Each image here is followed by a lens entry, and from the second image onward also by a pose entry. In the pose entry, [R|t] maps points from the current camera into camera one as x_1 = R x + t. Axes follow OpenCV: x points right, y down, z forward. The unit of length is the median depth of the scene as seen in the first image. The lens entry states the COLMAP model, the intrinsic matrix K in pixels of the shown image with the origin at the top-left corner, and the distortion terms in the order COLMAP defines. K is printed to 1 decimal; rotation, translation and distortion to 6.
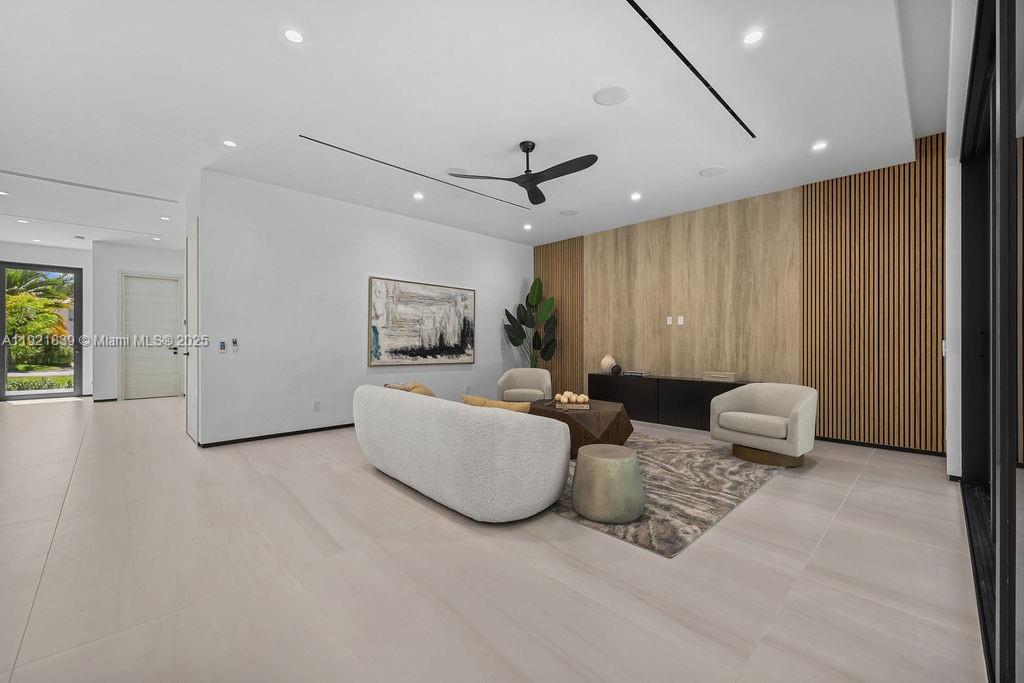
lens RADIAL K [[414.2, 0, 510.6], [0, 414.2, 344.2], [0, 0, 1]] dist [0.002397, 0.000306]
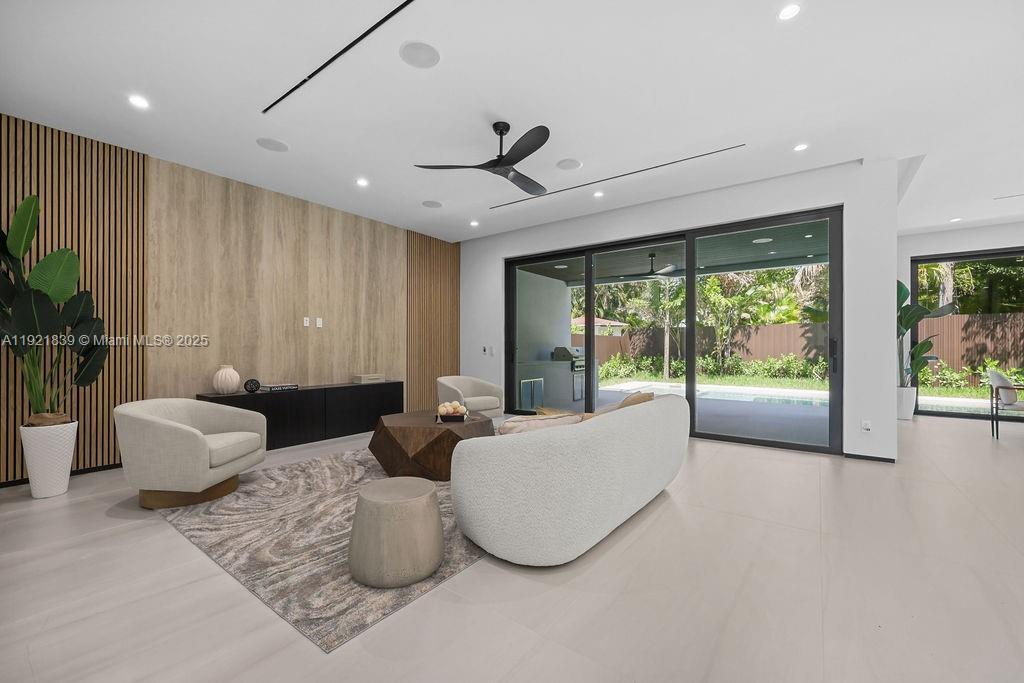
lens RADIAL K [[414.2, 0, 510.6], [0, 414.2, 344.2], [0, 0, 1]] dist [0.002397, 0.000306]
pose [[-0.166023, 0.003991, 0.986114, -0.546478], [0.001827, 0.999991, -0.003740, -0.005838], [-0.986120, 0.001181, -0.166029, 0.732317]]
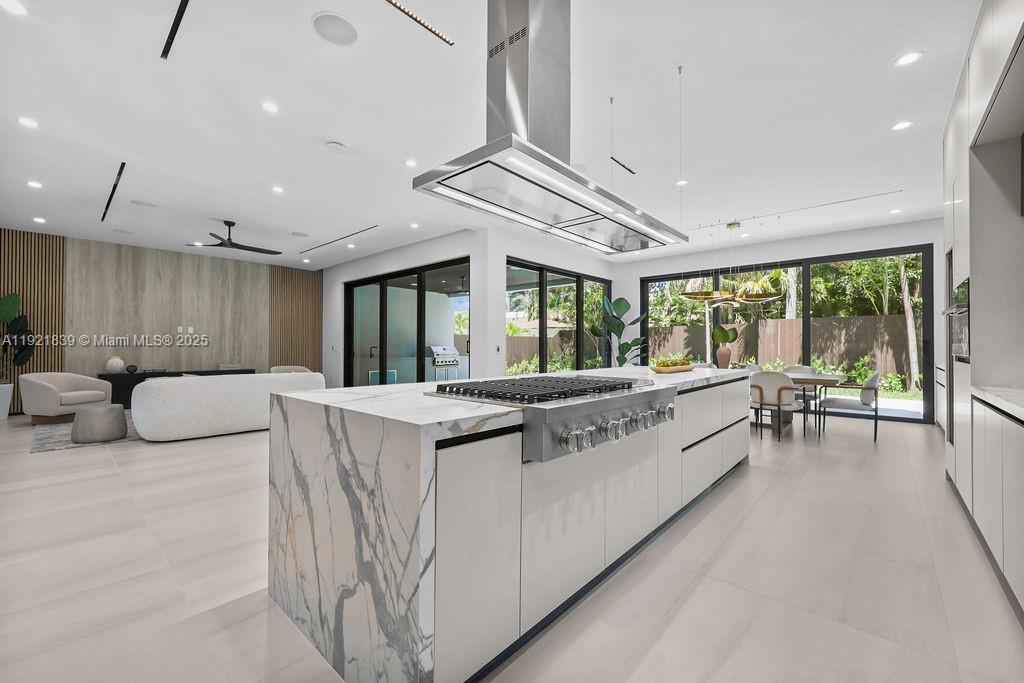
lens RADIAL K [[411.3, 0, 512.0], [0, 411.3, 341.5], [0, 0, 1]] dist [-0.000015, 0.000056]
pose [[-0.072835, 0.010869, 0.997285, -1.047881], [0.000293, 0.999941, -0.010877, -0.002609], [-0.997344, -0.000500, -0.072834, 0.016637]]
